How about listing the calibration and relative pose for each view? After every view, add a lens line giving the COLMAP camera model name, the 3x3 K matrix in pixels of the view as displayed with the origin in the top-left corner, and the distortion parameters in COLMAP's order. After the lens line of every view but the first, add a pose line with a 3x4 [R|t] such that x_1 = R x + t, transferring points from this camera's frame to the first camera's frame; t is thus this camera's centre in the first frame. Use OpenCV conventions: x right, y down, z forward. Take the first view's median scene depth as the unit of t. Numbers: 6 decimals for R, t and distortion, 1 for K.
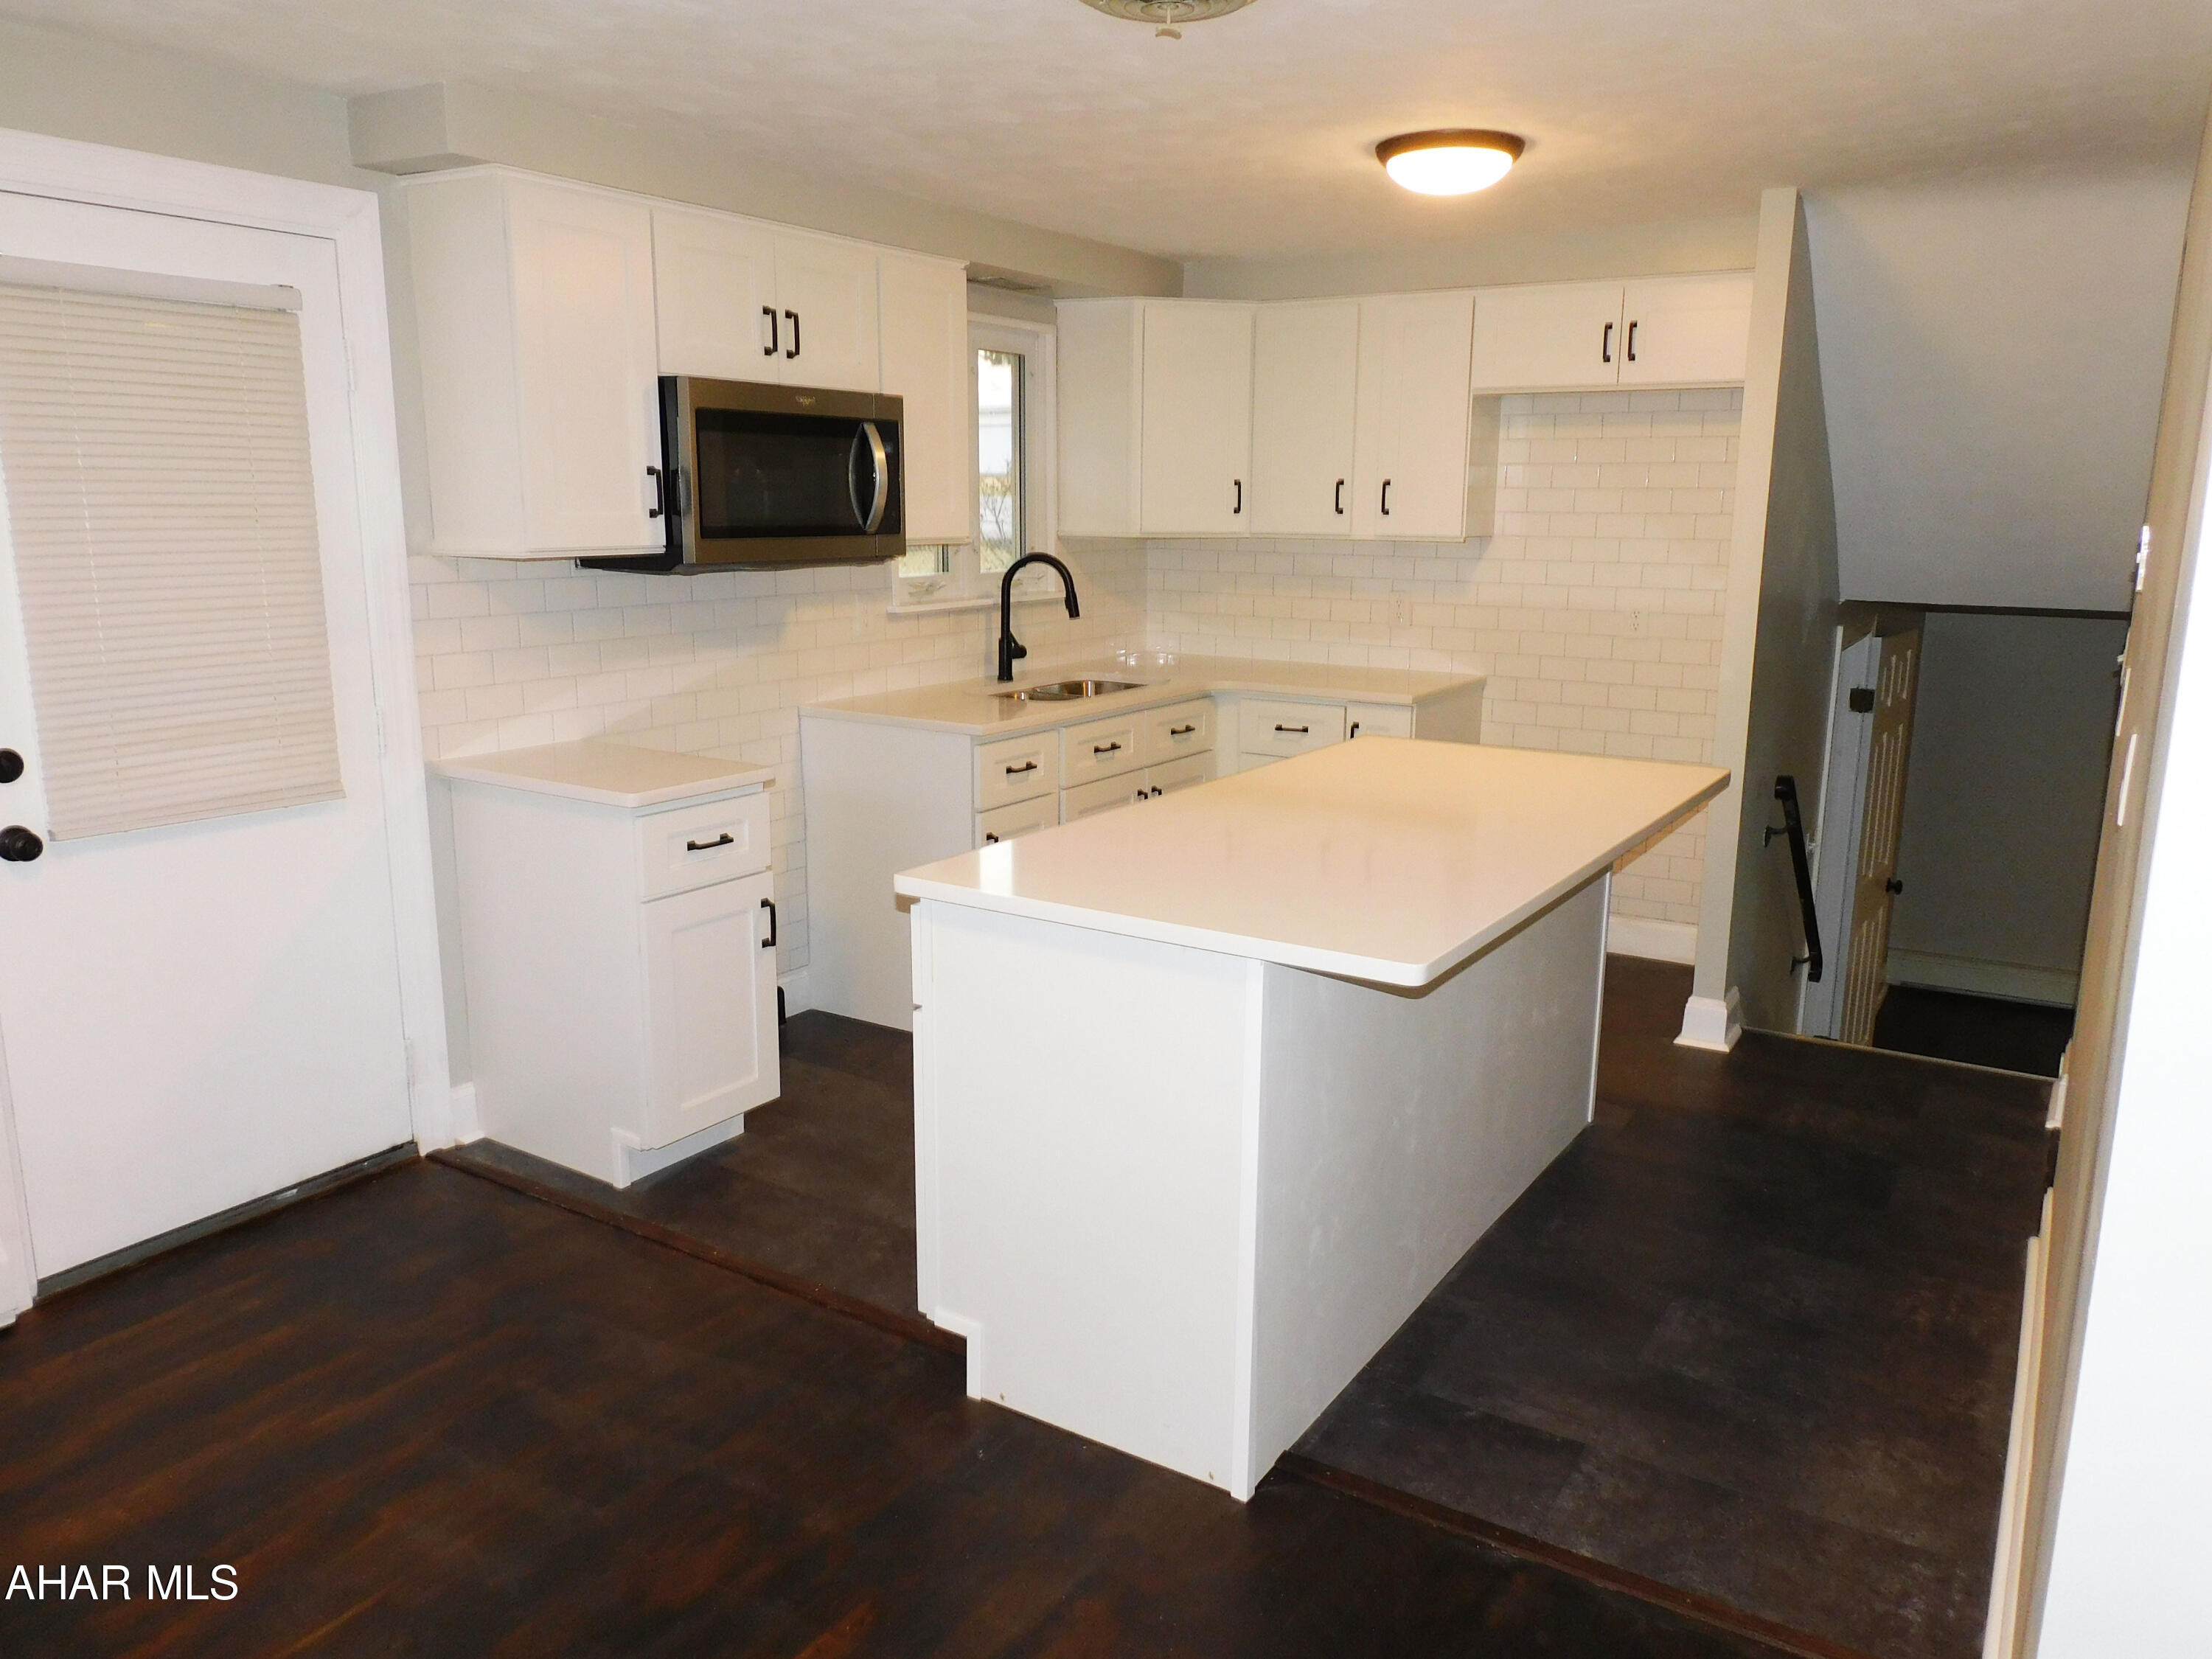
lens RADIAL K [[1576.5, 0, 1107.7], [0, 1576.5, 822.4], [0, 0, 1]] dist [-0.002837, -0.004024]
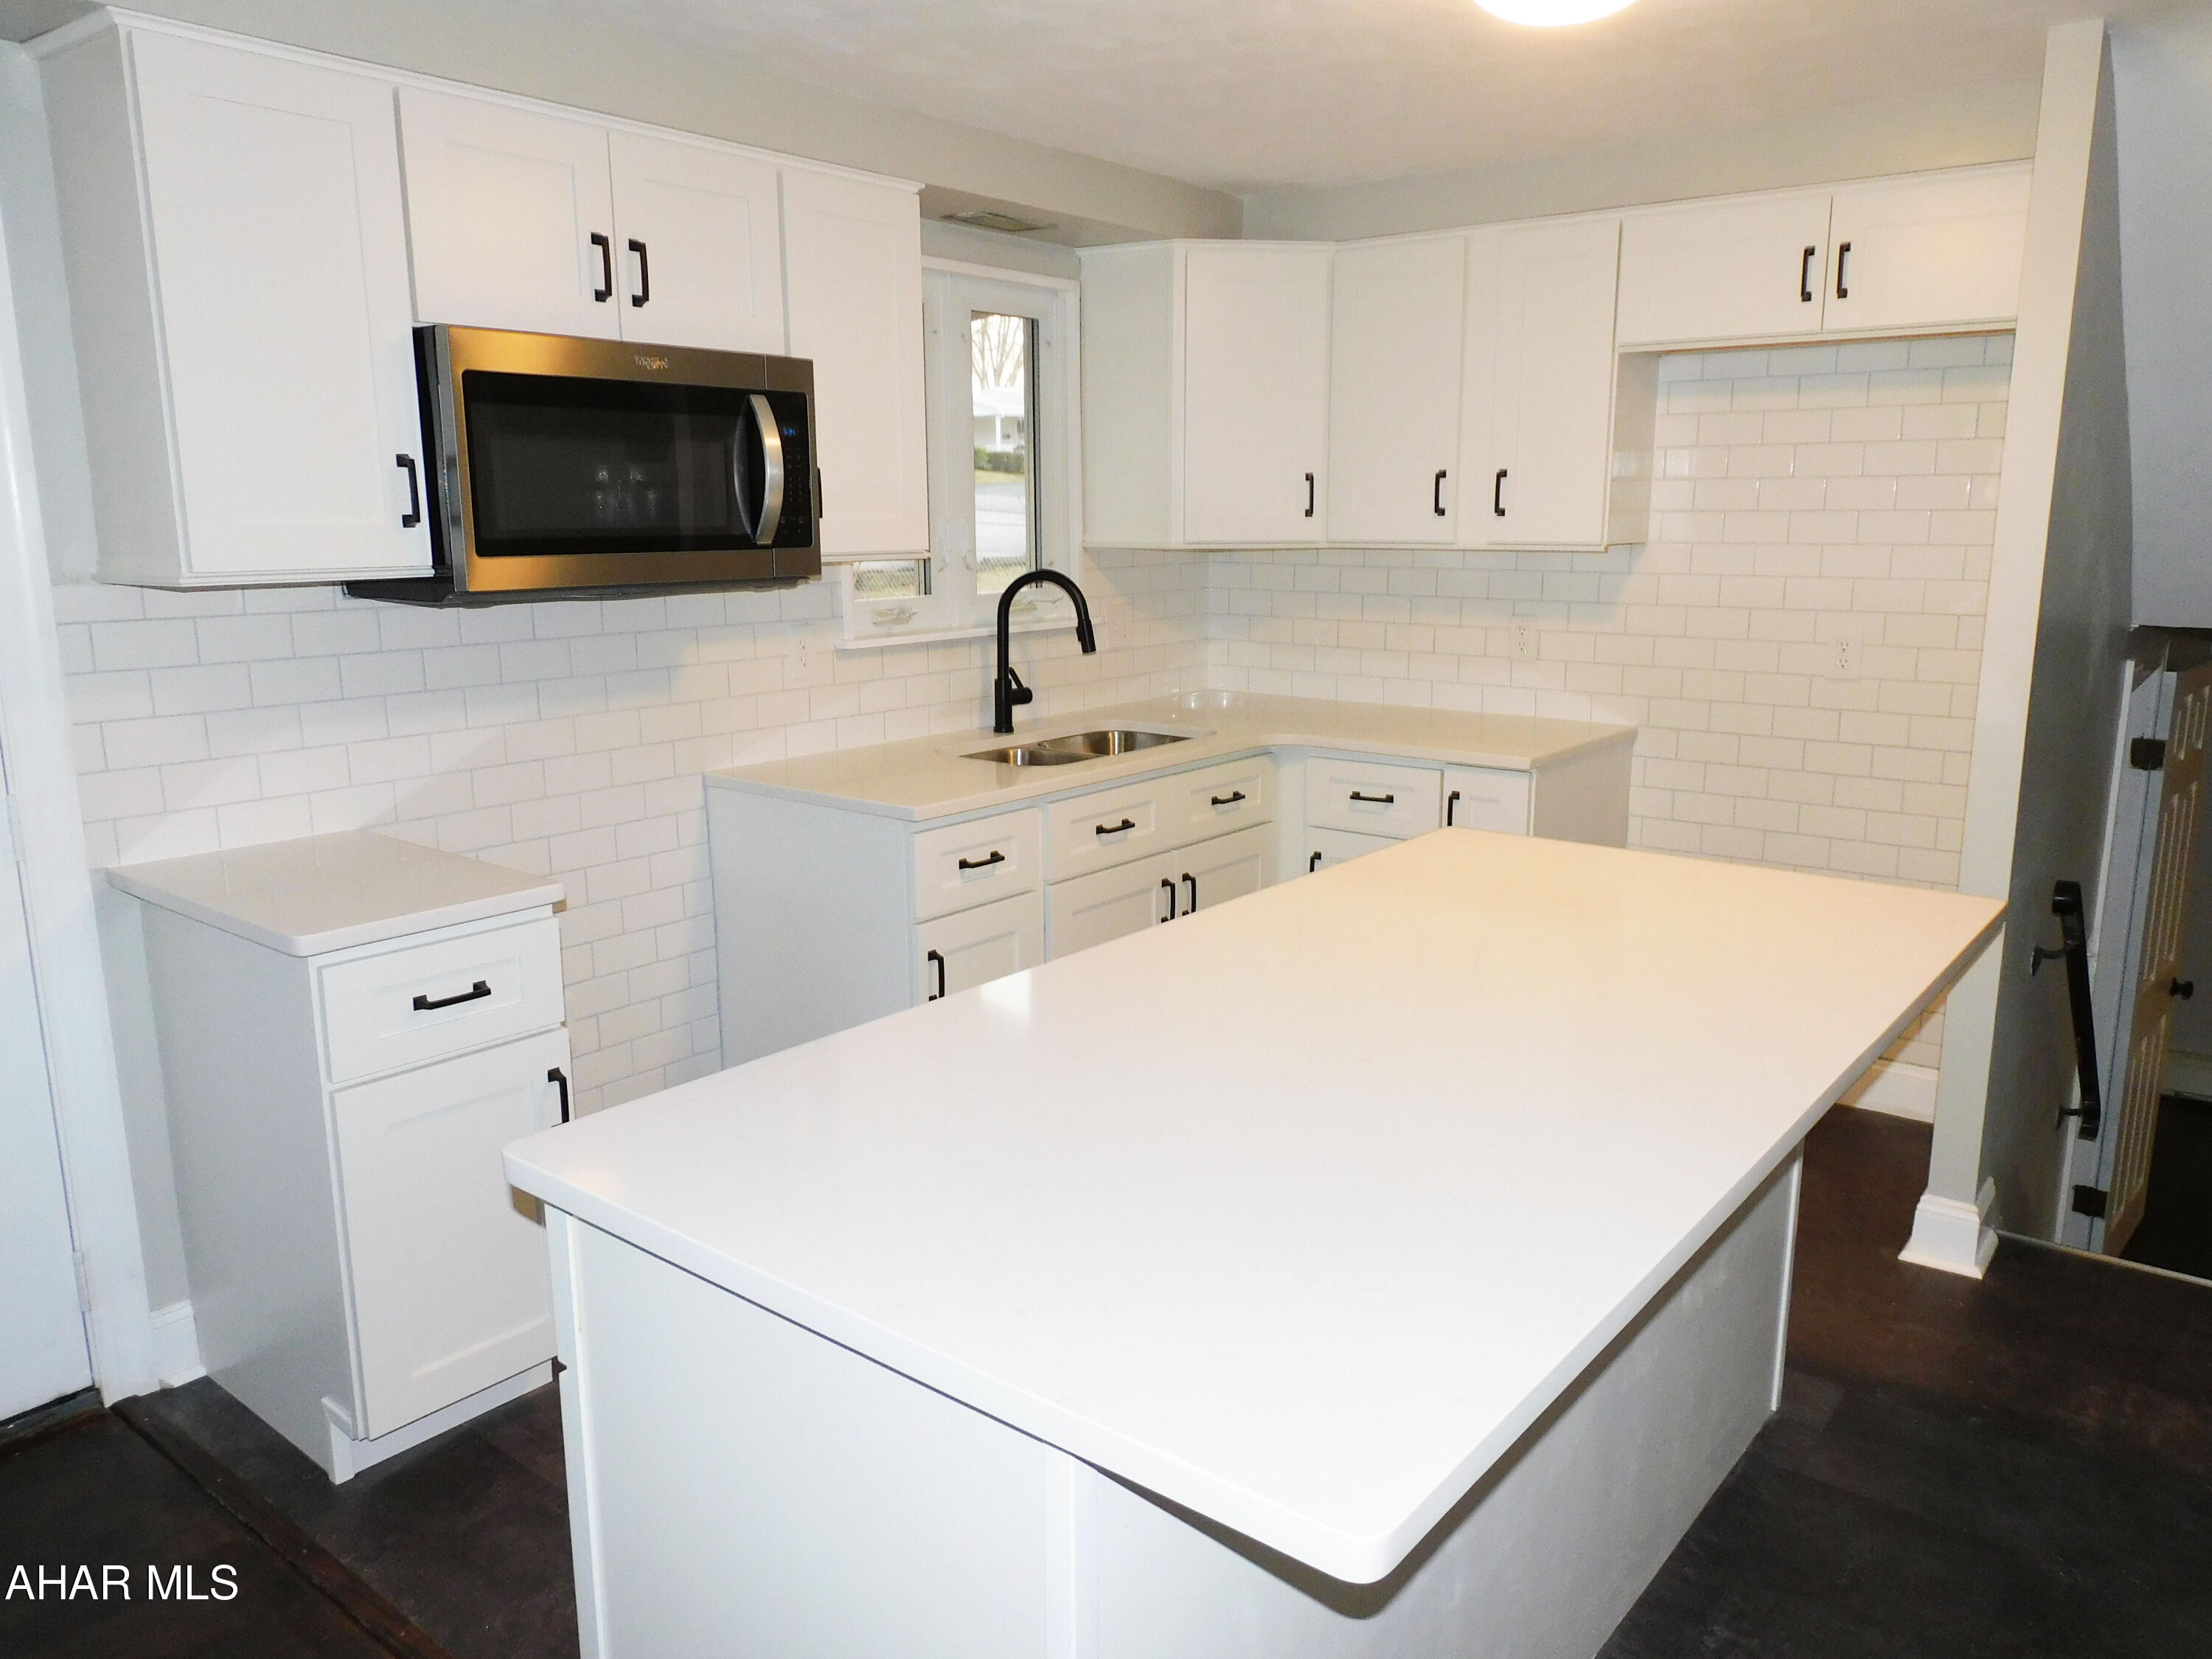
lens RADIAL K [[1576.5, 0, 1107.7], [0, 1576.5, 822.4], [0, 0, 1]] dist [-0.002837, -0.004024]
pose [[0.994598, 0.009708, -0.103346, 0.071795], [-0.010406, 0.999927, -0.006216, -0.043192], [0.103278, 0.007258, 0.994626, 0.239640]]
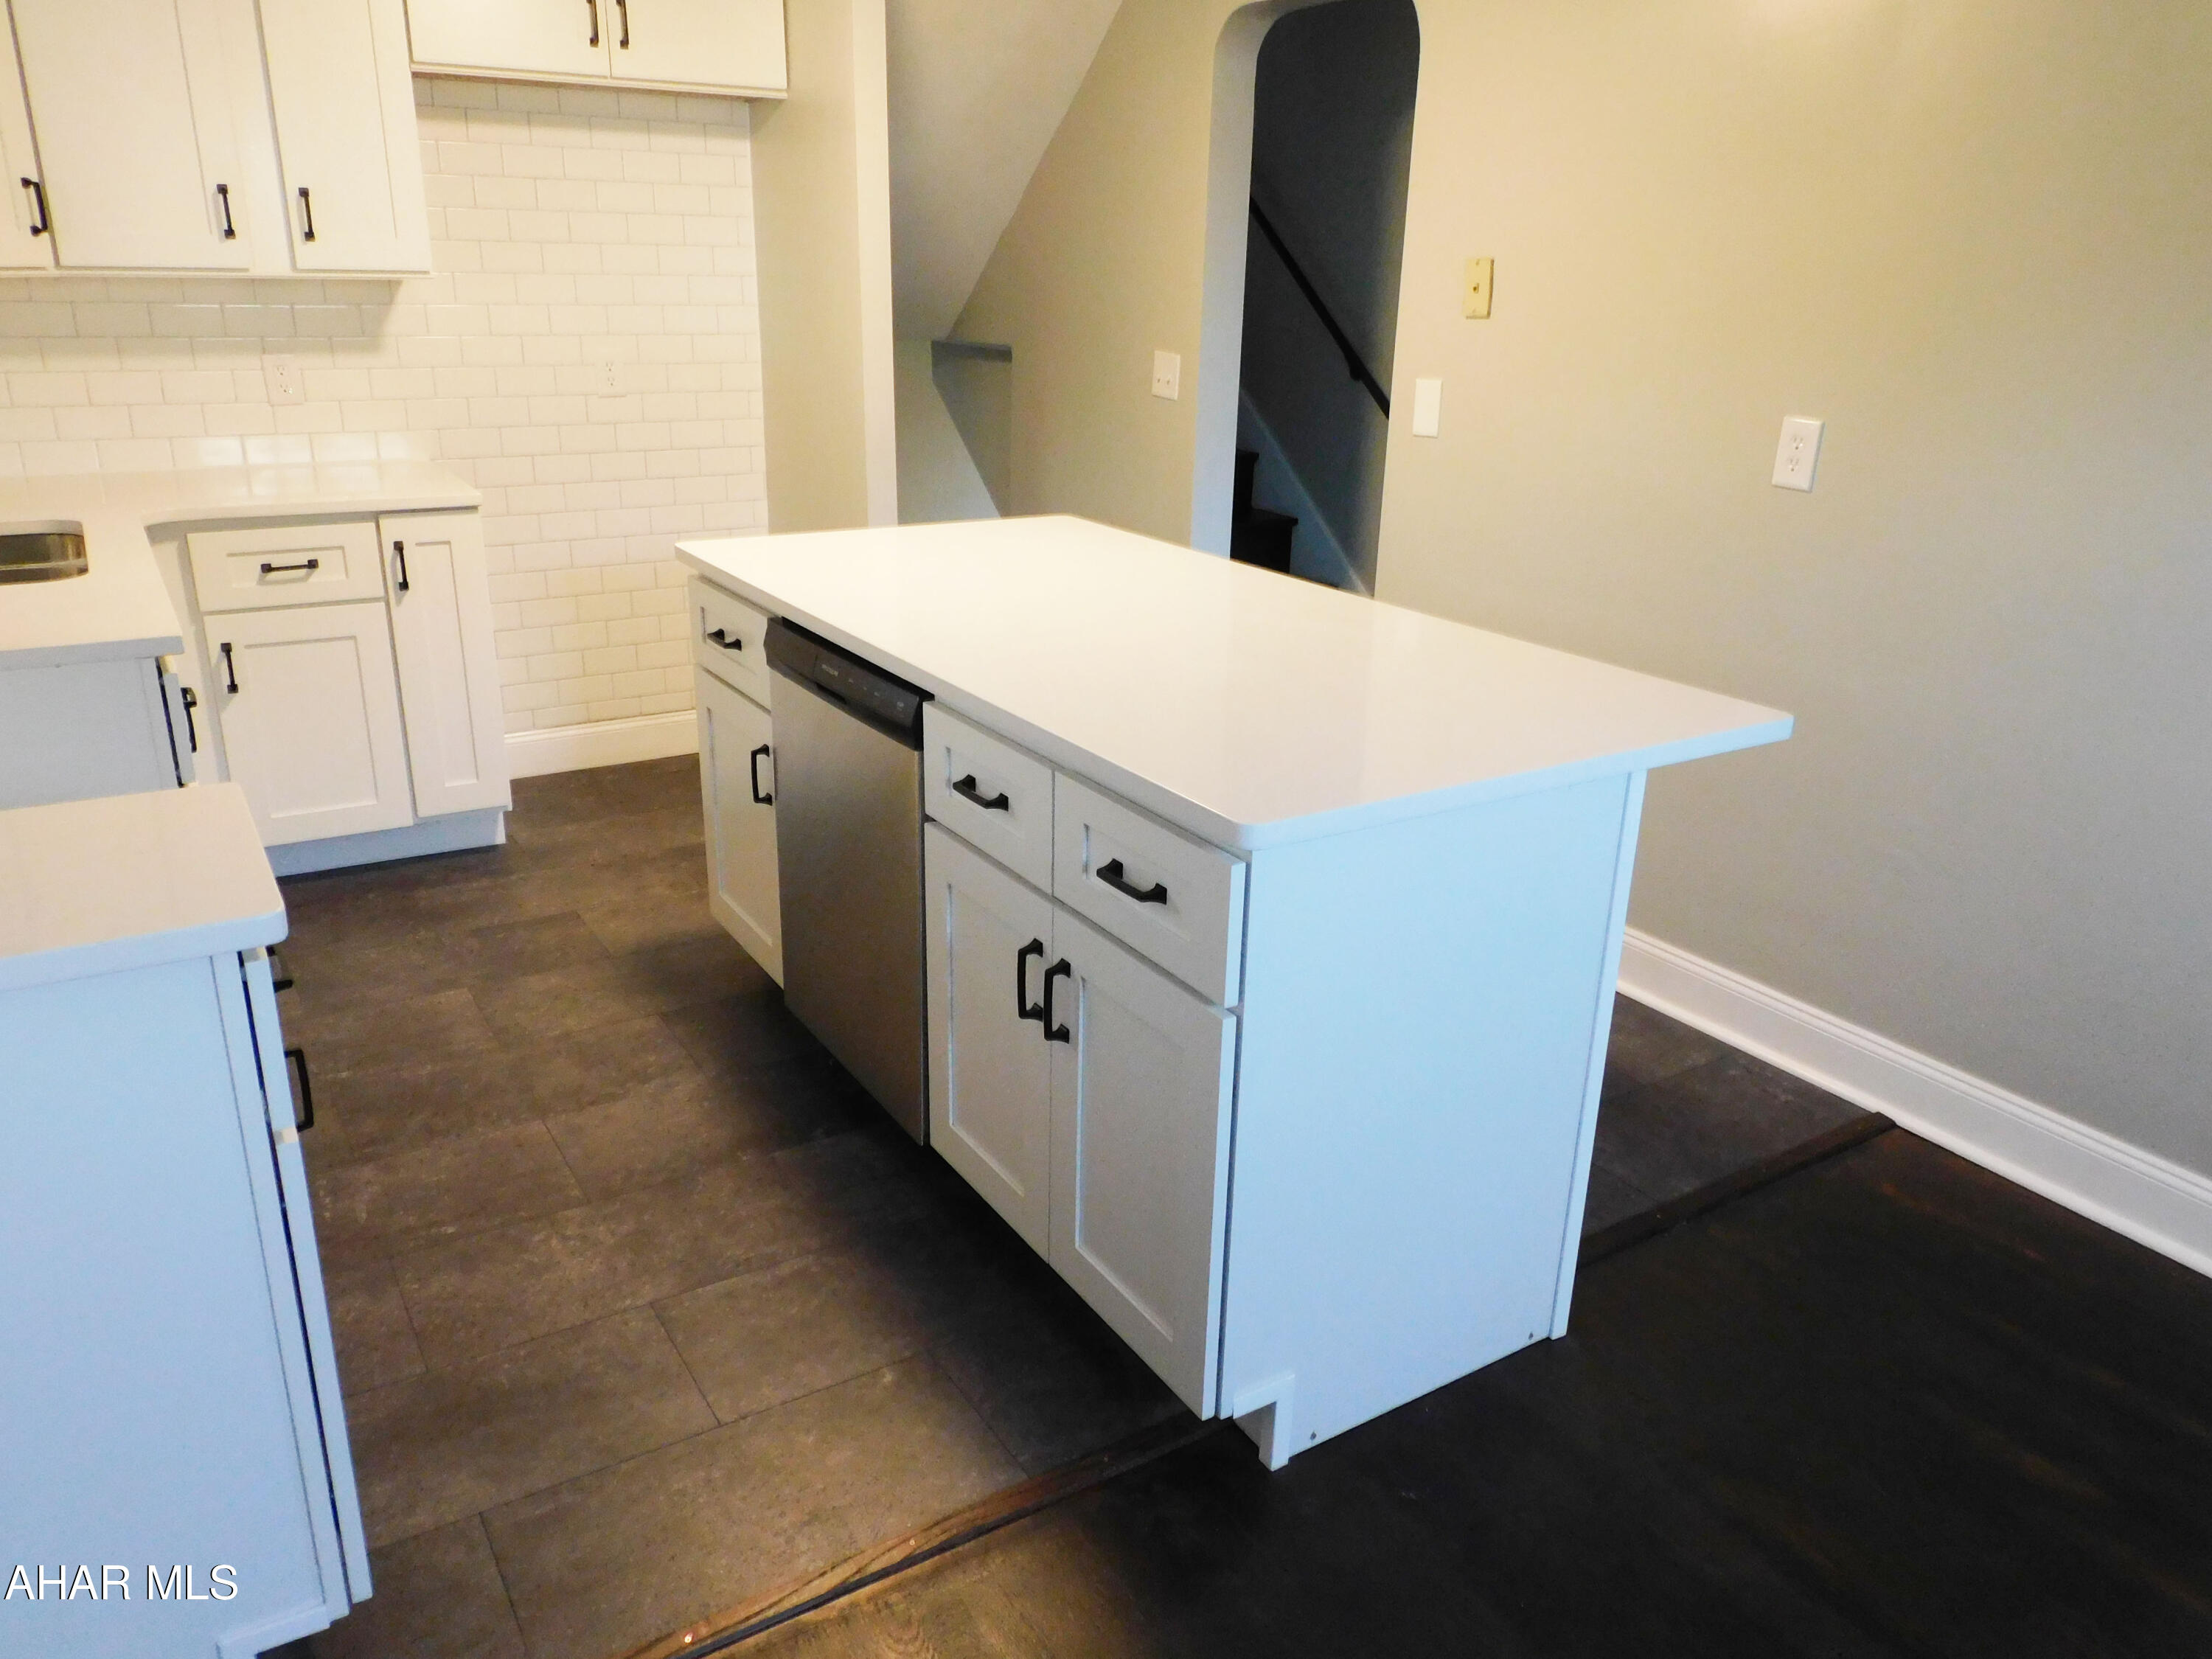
lens RADIAL K [[1576.5, 0, 1107.7], [0, 1576.5, 822.4], [0, 0, 1]] dist [-0.002837, -0.004024]
pose [[0.415956, -0.300373, 0.858345, -0.371118], [0.162182, 0.953246, 0.254989, -0.073238], [-0.894806, 0.033144, 0.445224, 0.401331]]
